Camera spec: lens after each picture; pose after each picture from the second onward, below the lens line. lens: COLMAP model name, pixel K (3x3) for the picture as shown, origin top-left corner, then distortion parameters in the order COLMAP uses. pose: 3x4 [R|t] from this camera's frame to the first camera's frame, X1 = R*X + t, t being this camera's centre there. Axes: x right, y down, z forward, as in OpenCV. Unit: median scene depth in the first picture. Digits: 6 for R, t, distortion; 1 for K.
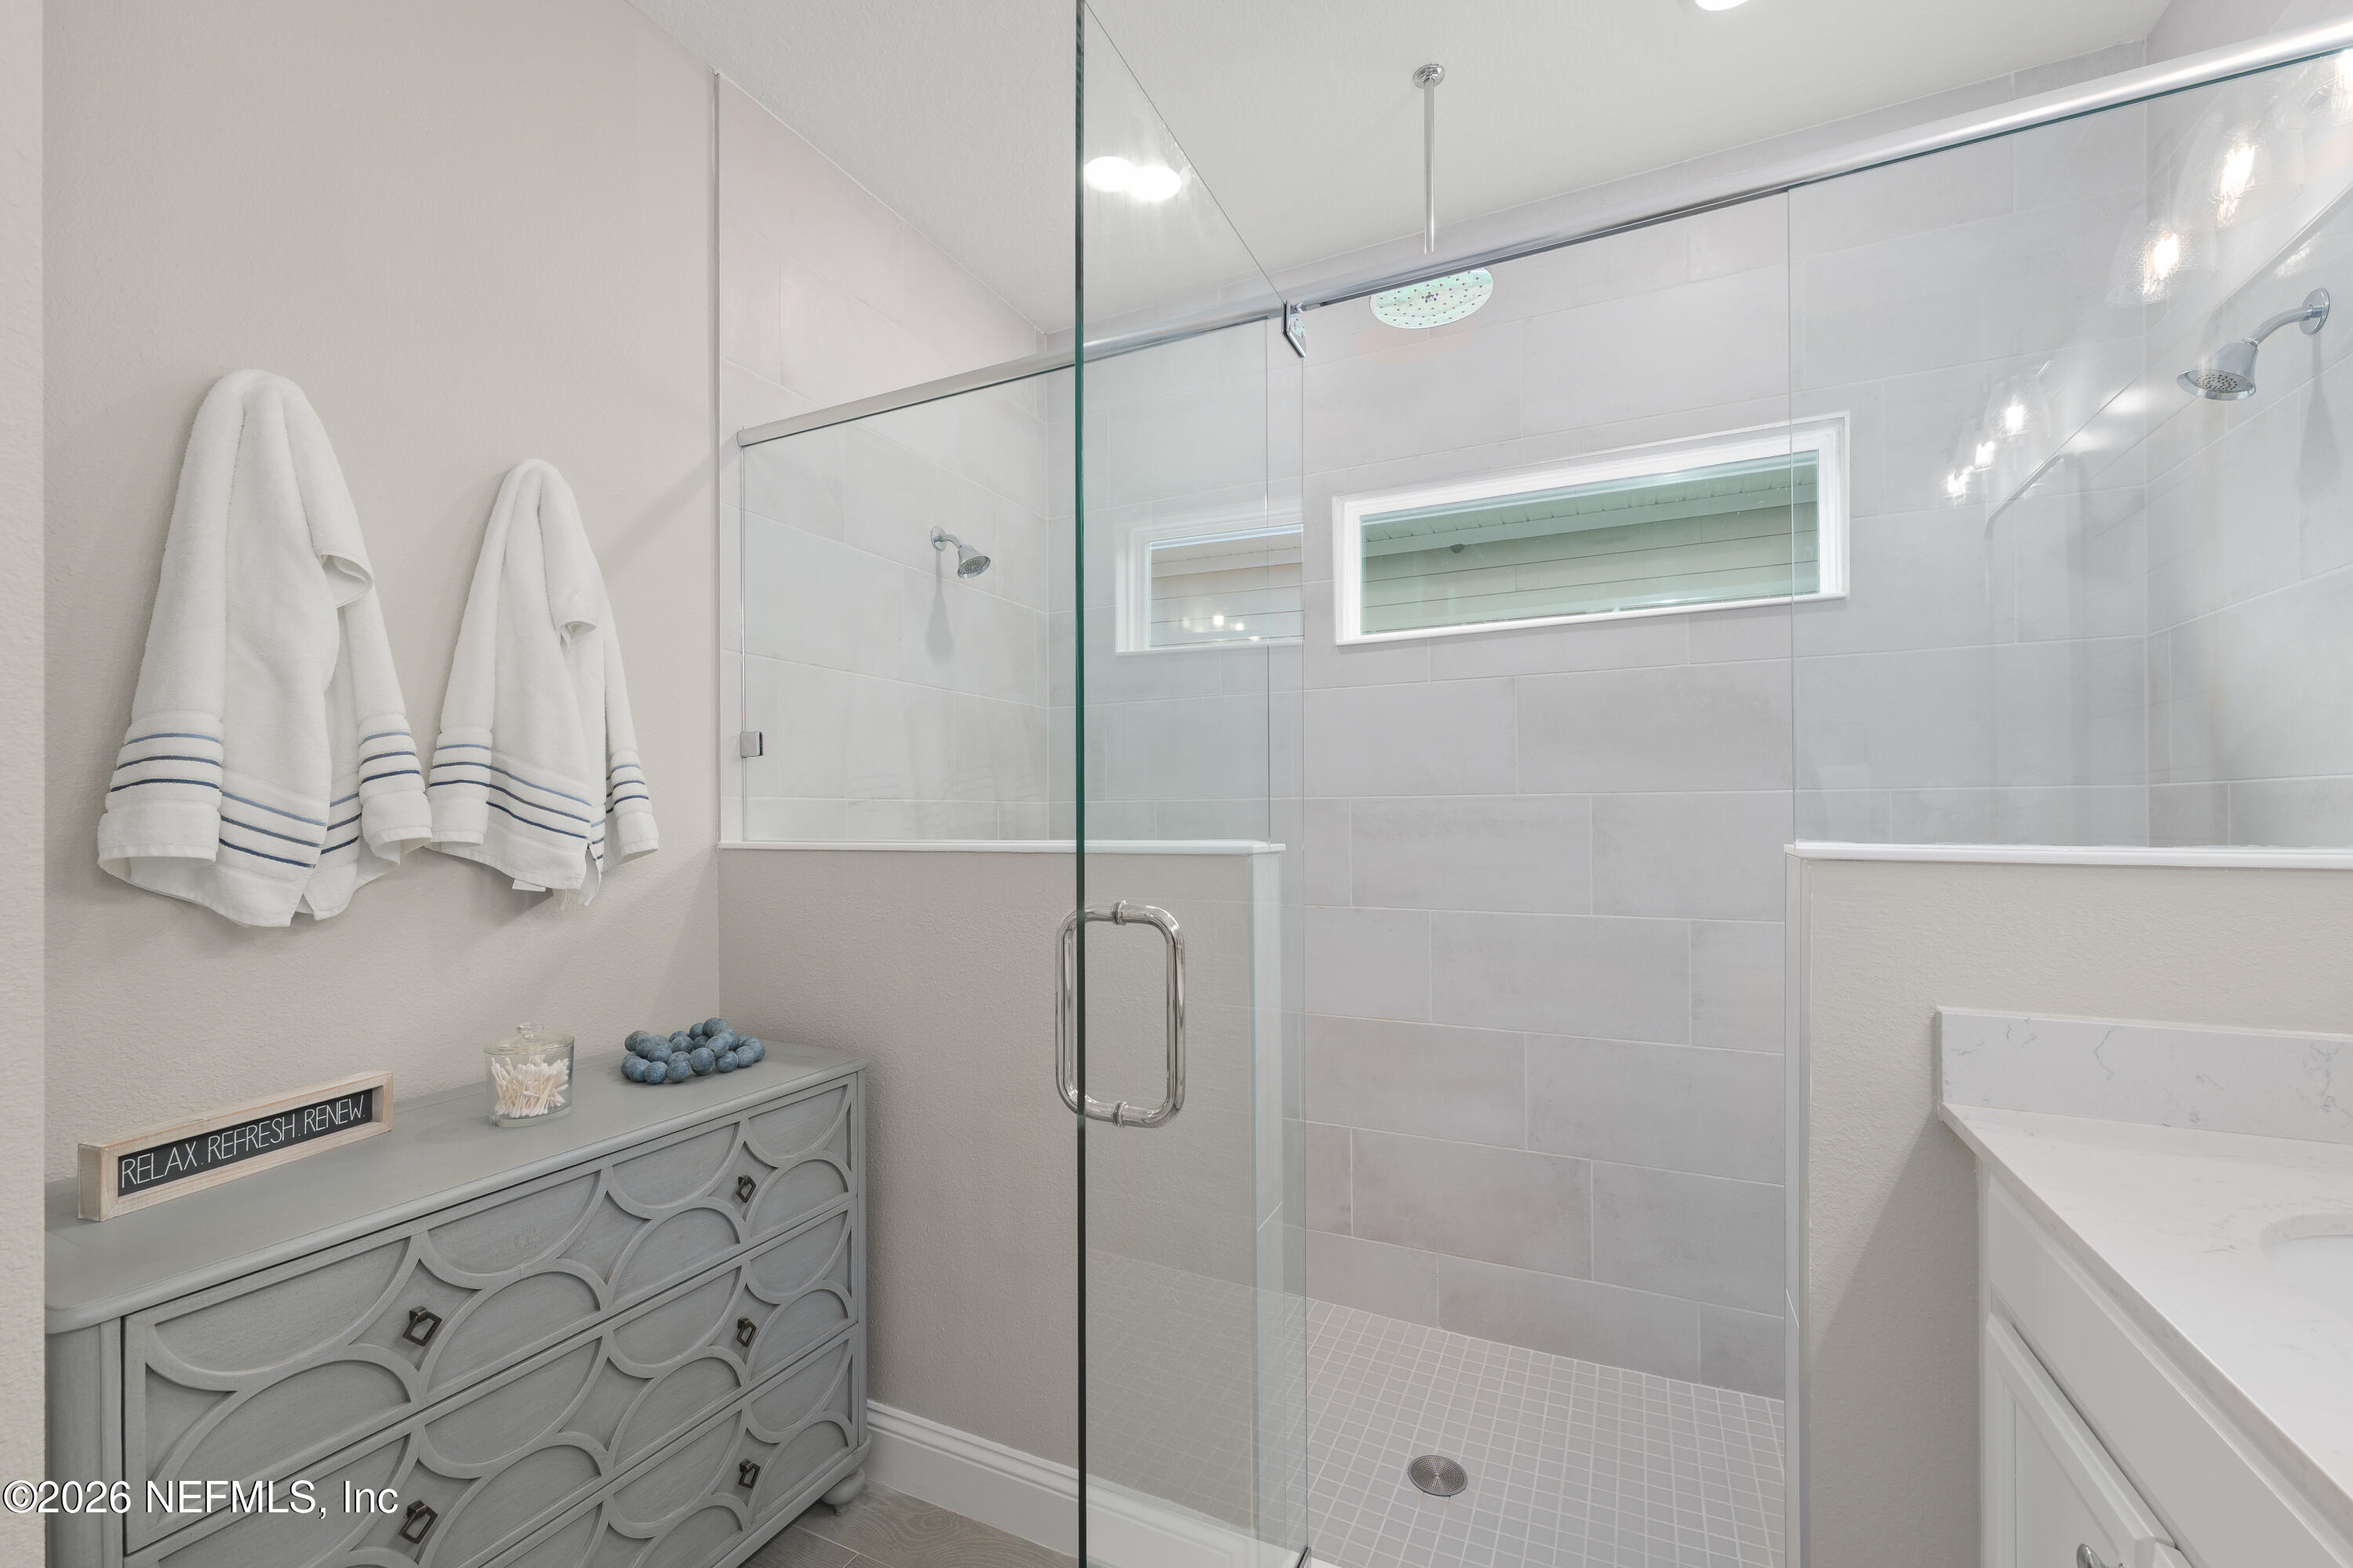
lens RADIAL K [[967.3, 0, 1163.1], [0, 967.3, 808.6], [0, 0, 1]] dist [0.000313, 0.000043]
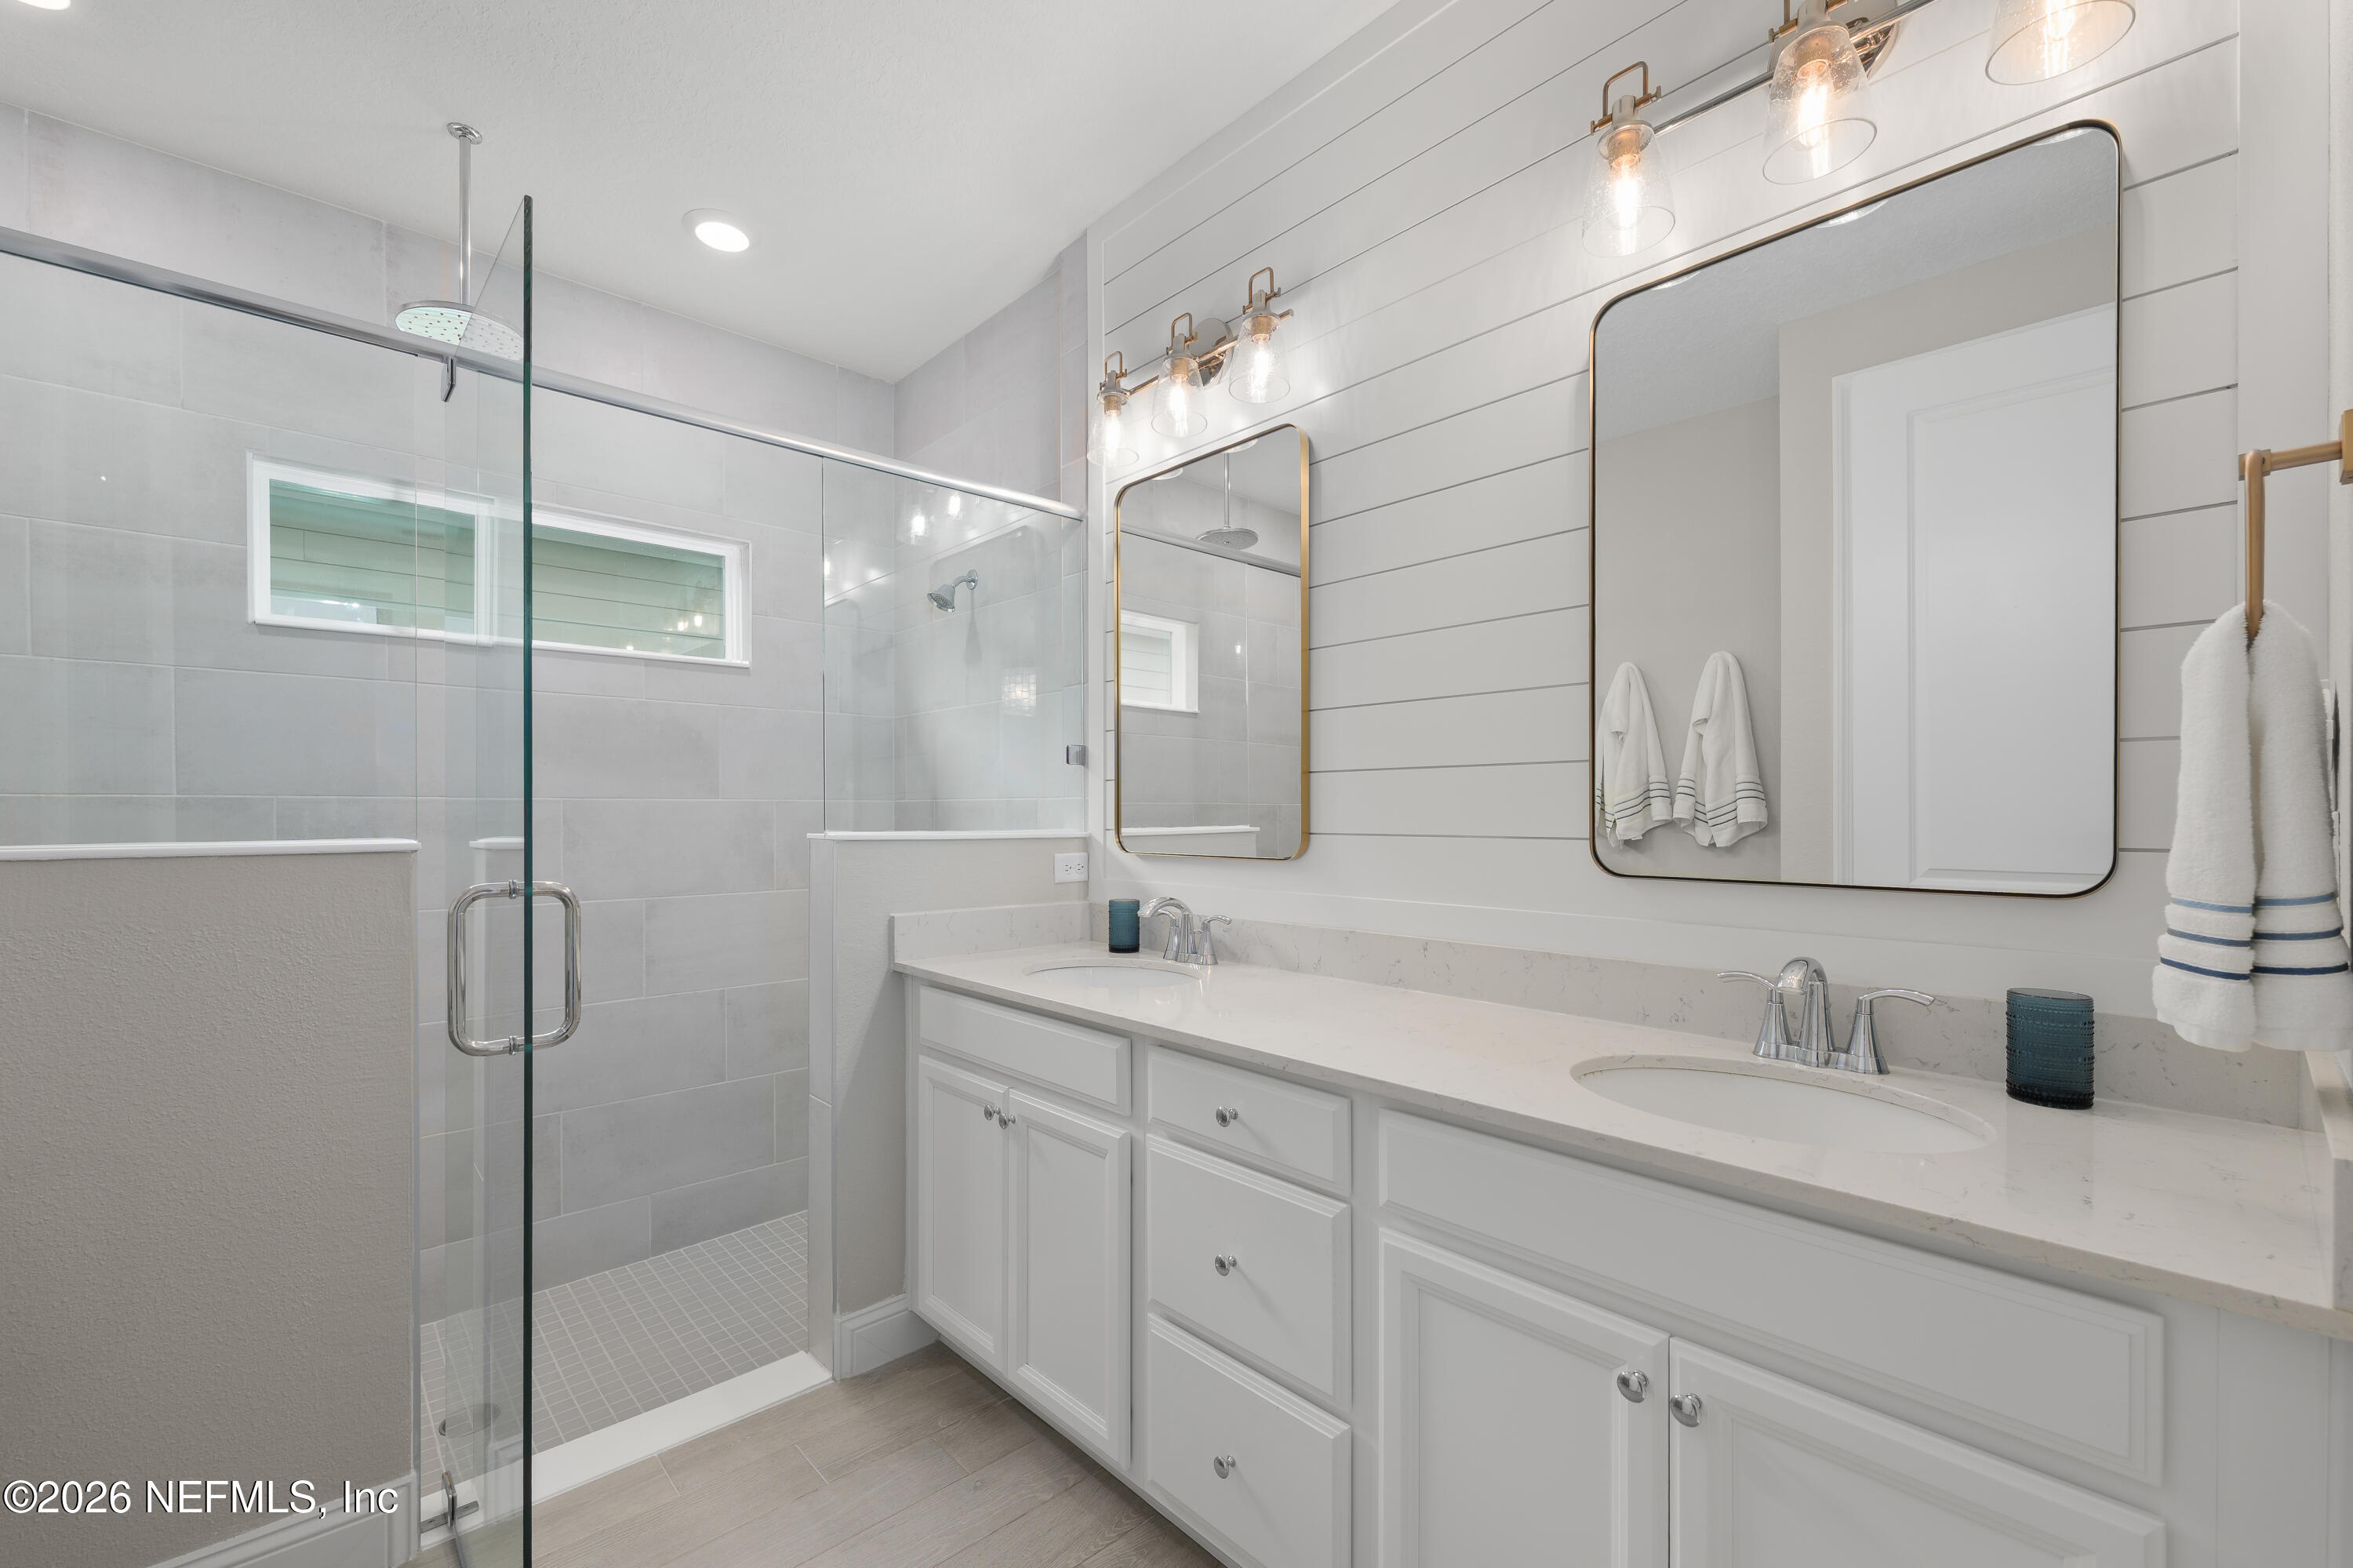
lens RADIAL K [[967.3, 0, 1174.7], [0, 967.3, 801.8], [0, 0, 1]] dist [0.000313, 0.000043]
pose [[0.360242, 0.015136, 0.932736, -0.473130], [-0.005342, 0.999885, -0.014163, 0.001611], [-0.932844, 0.000120, 0.360282, -0.136250]]
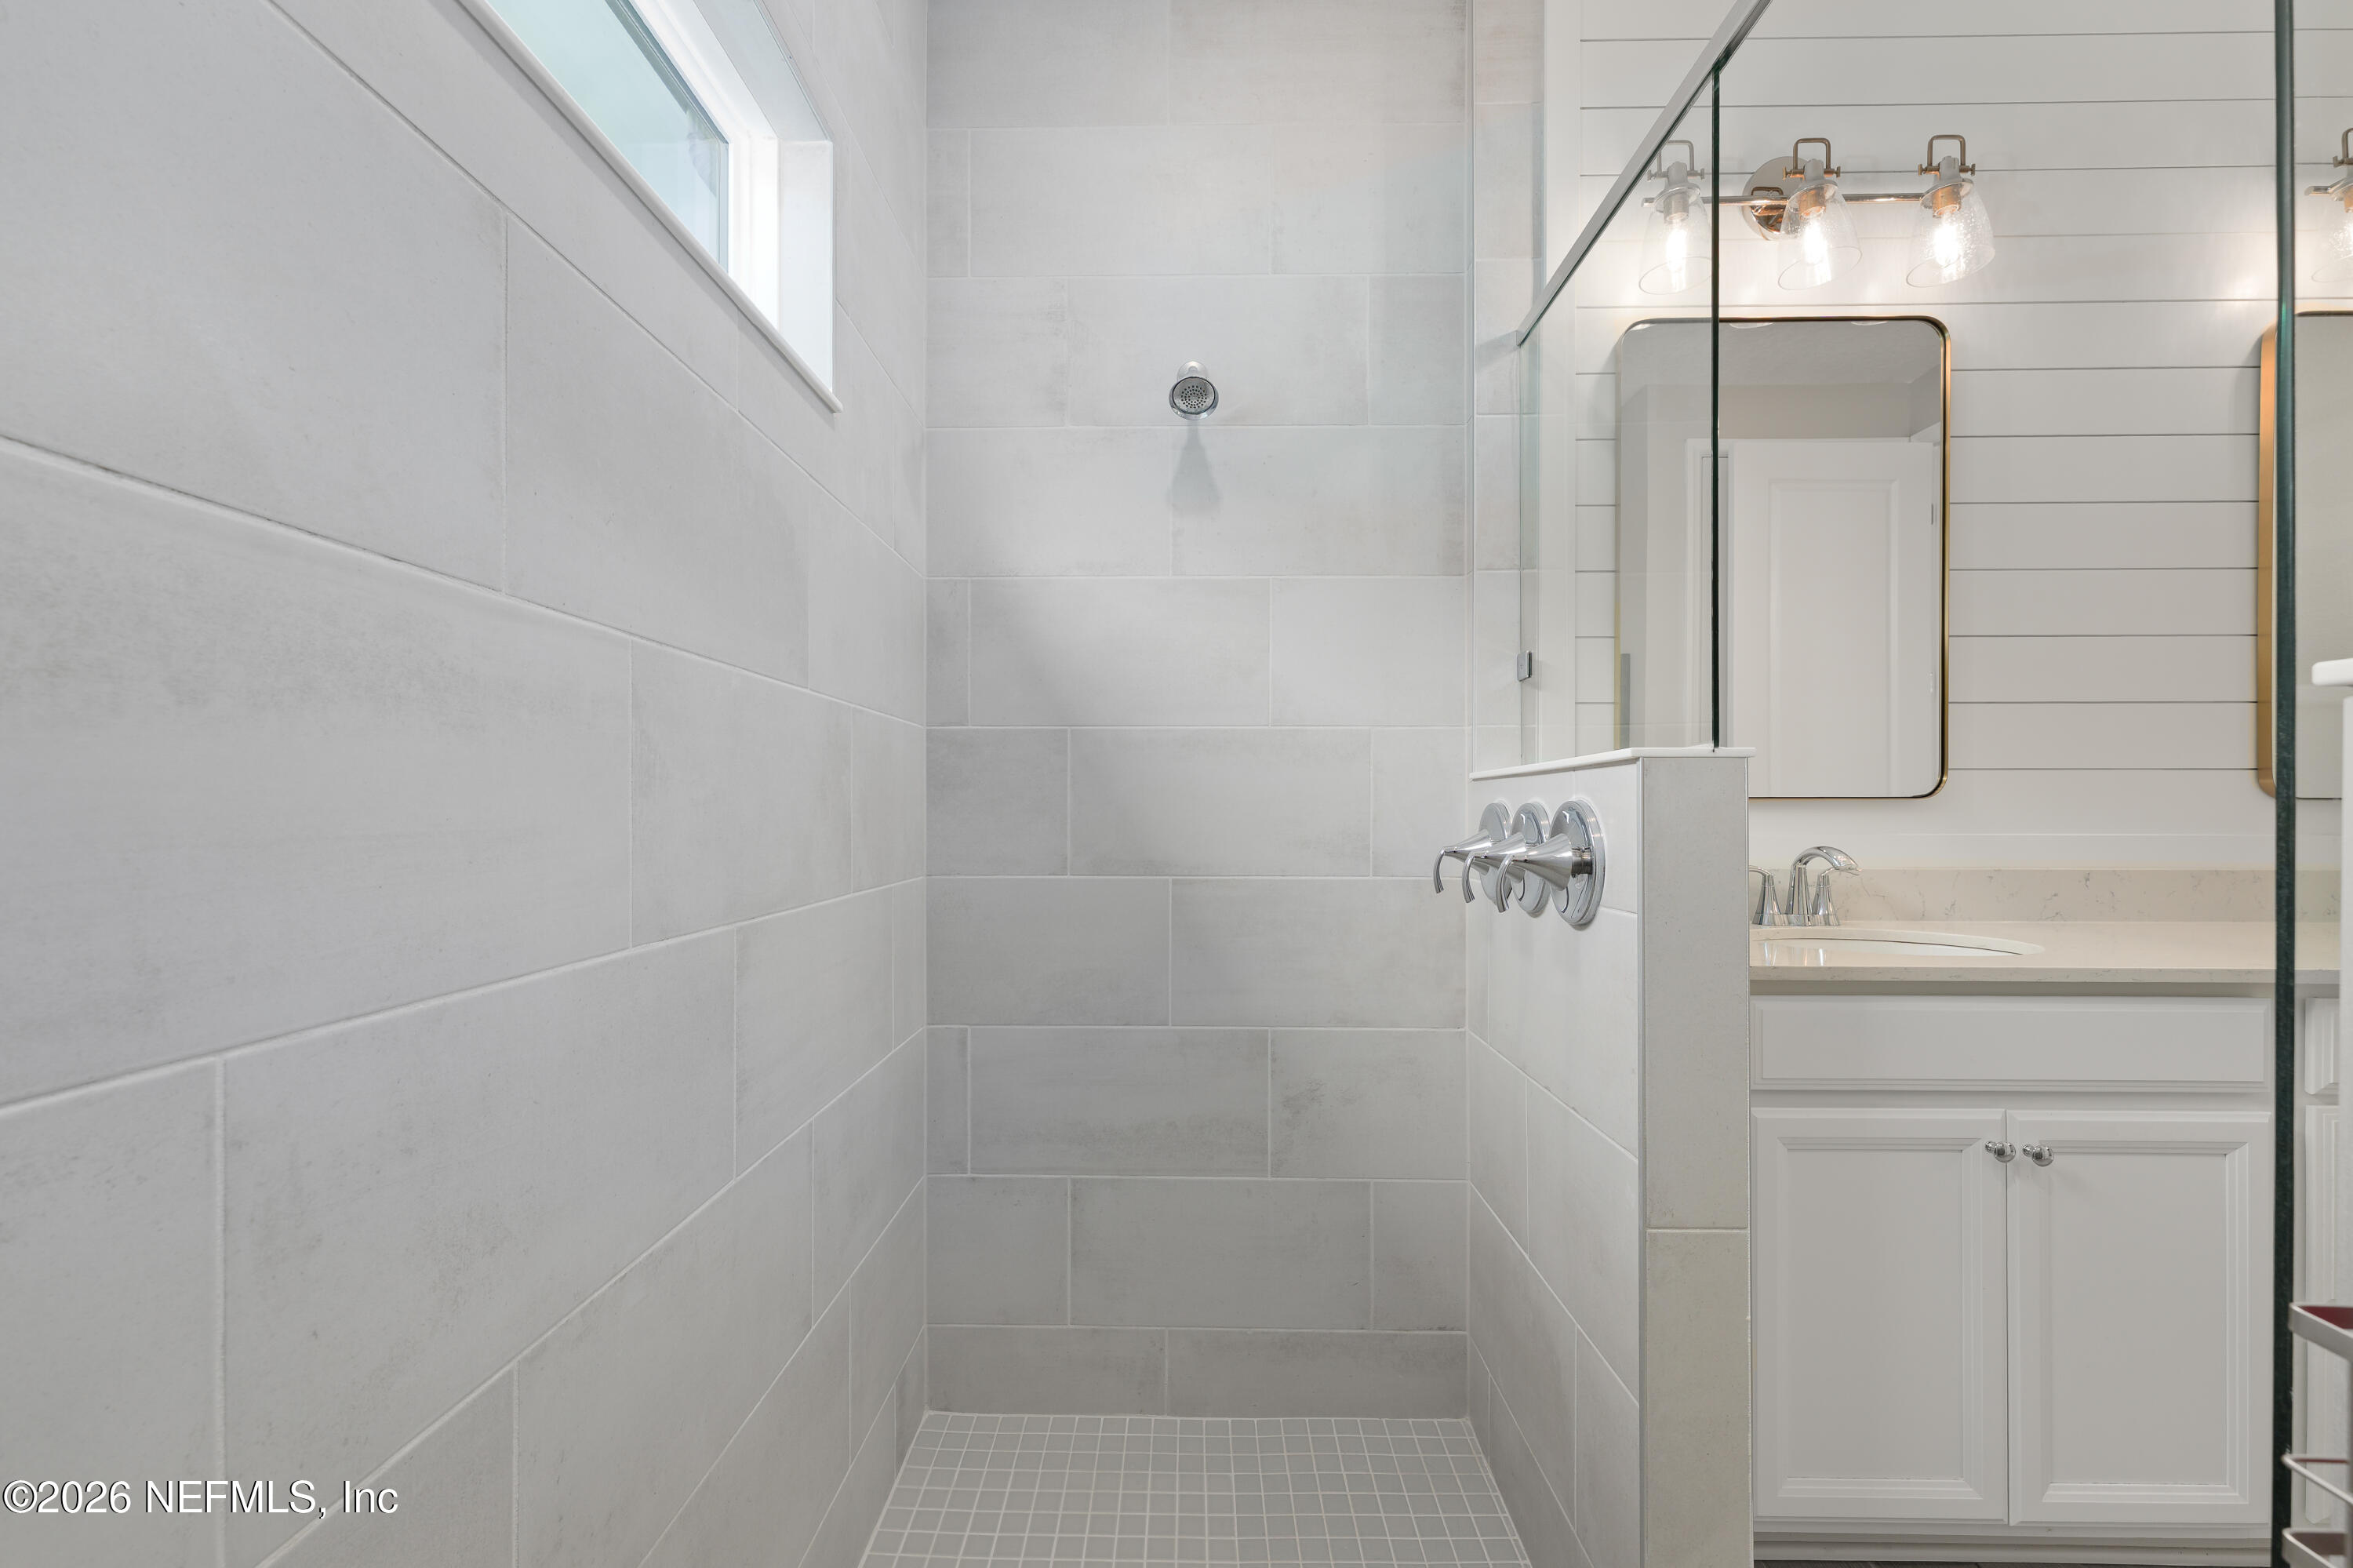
lens RADIAL K [[967.3, 0, 1171.0], [0, 967.3, 800.6], [0, 0, 1]] dist [0.000313, 0.000043]
pose [[-0.418132, 0.014695, 0.908267, -0.002285], [-0.002430, 0.999847, -0.017295, 0.070138], [-0.908383, -0.009438, -0.418033, 1.196479]]
